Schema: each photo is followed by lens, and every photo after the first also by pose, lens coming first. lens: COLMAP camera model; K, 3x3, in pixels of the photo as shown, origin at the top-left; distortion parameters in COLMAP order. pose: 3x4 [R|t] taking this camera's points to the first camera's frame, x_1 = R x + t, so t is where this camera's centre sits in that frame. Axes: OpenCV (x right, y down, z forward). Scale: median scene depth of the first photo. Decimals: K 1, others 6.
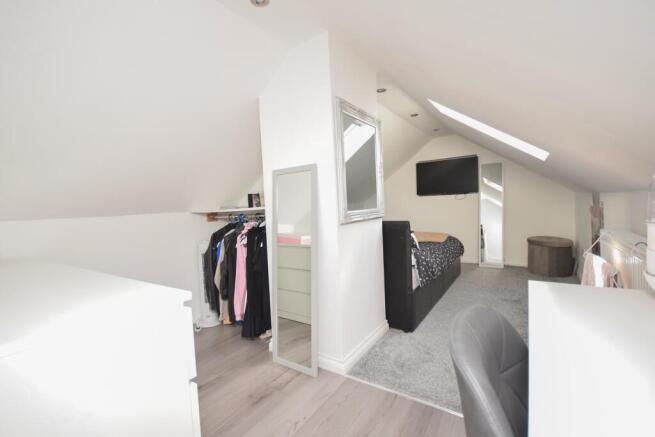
lens RADIAL K [[290.6, 0, 325.5], [0, 290.6, 219.3], [0, 0, 1]] dist [-0.000099, -0.000137]
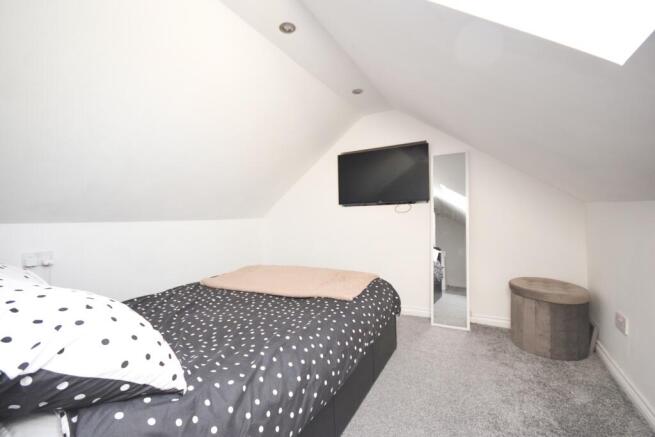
lens RADIAL K [[290.6, 0, 325.5], [0, 290.6, 219.3], [0, 0, 1]] dist [-0.000099, -0.000137]
pose [[0.994657, 0.016293, 0.101941, 0.263846], [-0.012117, 0.999067, -0.041449, -0.028637], [-0.102521, 0.039992, 0.993927, 0.444655]]
